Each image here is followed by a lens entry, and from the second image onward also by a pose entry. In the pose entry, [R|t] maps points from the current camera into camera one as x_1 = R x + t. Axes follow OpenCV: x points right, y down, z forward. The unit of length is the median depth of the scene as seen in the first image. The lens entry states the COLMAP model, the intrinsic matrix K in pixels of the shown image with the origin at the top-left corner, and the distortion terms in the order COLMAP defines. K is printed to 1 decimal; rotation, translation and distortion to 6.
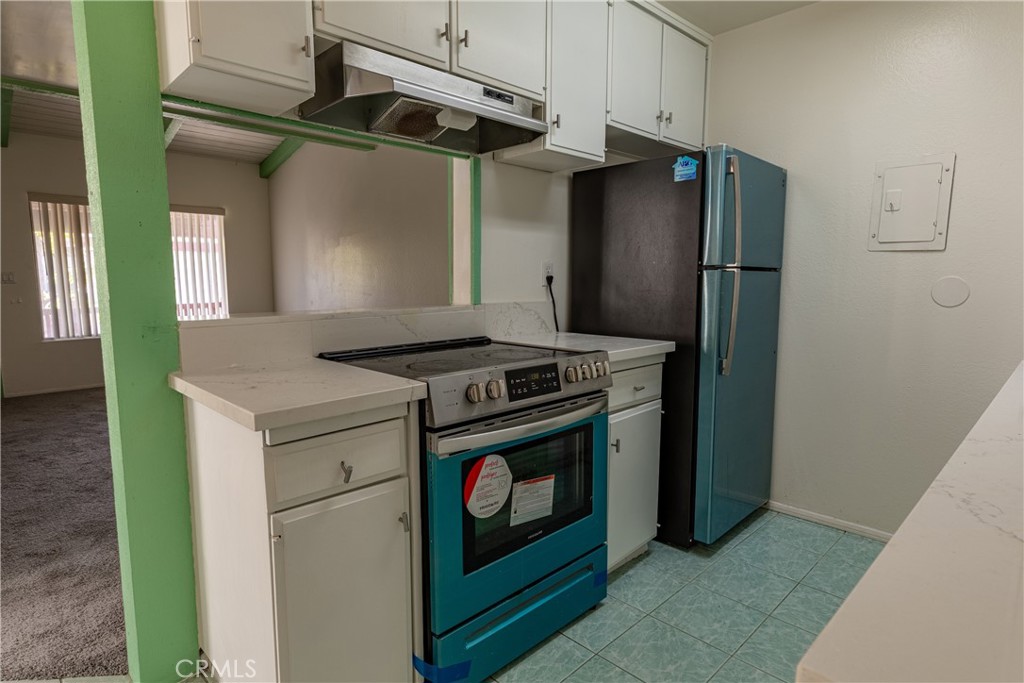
lens RADIAL K [[564.8, 0, 512.0], [0, 564.8, 344.1], [0, 0, 1]] dist [0.001266, -0.000154]
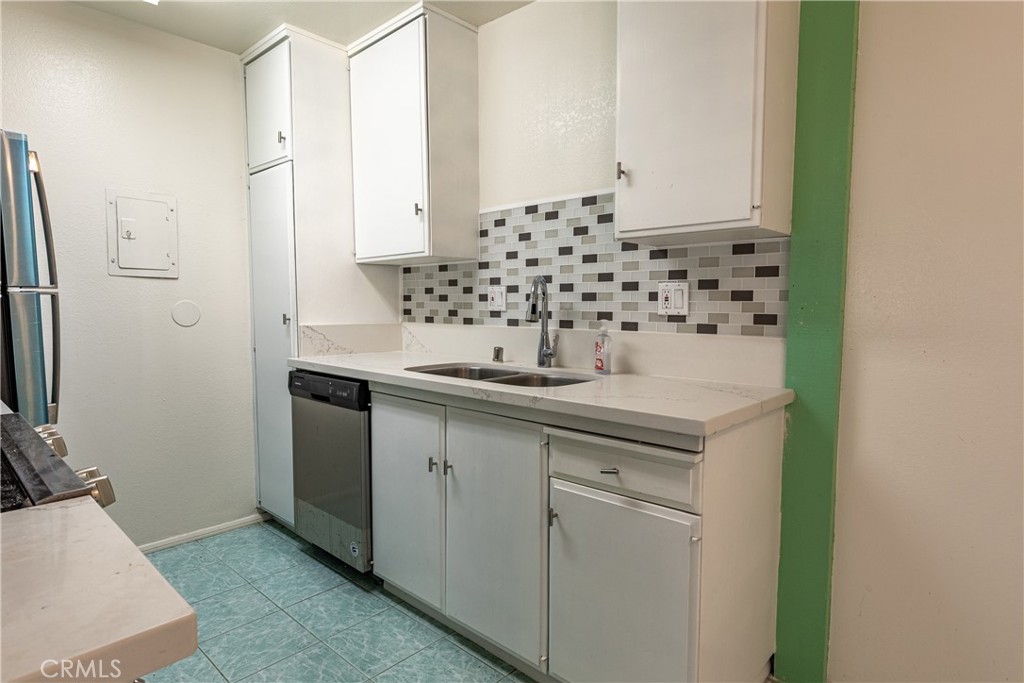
lens RADIAL K [[564.8, 0, 512.9], [0, 564.8, 341.5], [0, 0, 1]] dist [0.001266, -0.000154]
pose [[-0.047919, -0.073052, 0.996176, -0.434697], [0.117408, 0.989996, 0.078247, -0.045491], [-0.991927, 0.120708, -0.038863, 0.363930]]
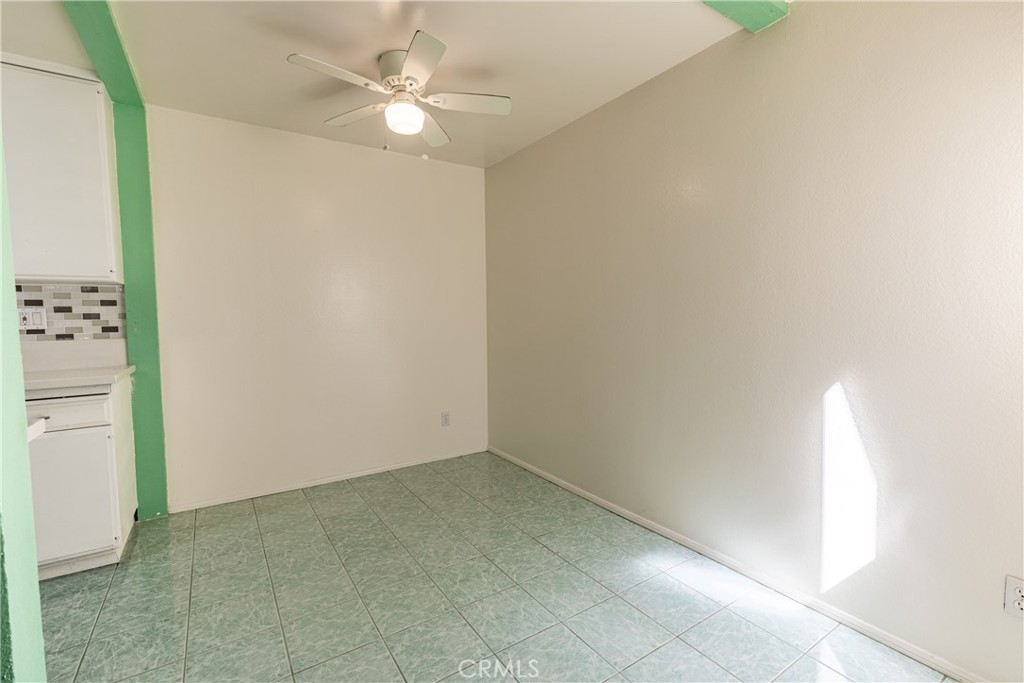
lens RADIAL K [[455.7, 0, 514.1], [0, 455.7, 342.3], [0, 0, 1]] dist [0.002146, 0.000203]
pose [[-0.980153, -0.002275, 0.198228, -0.596452], [0.033509, 0.983645, 0.176976, -0.068588], [-0.195389, 0.180106, -0.964046, 0.553130]]
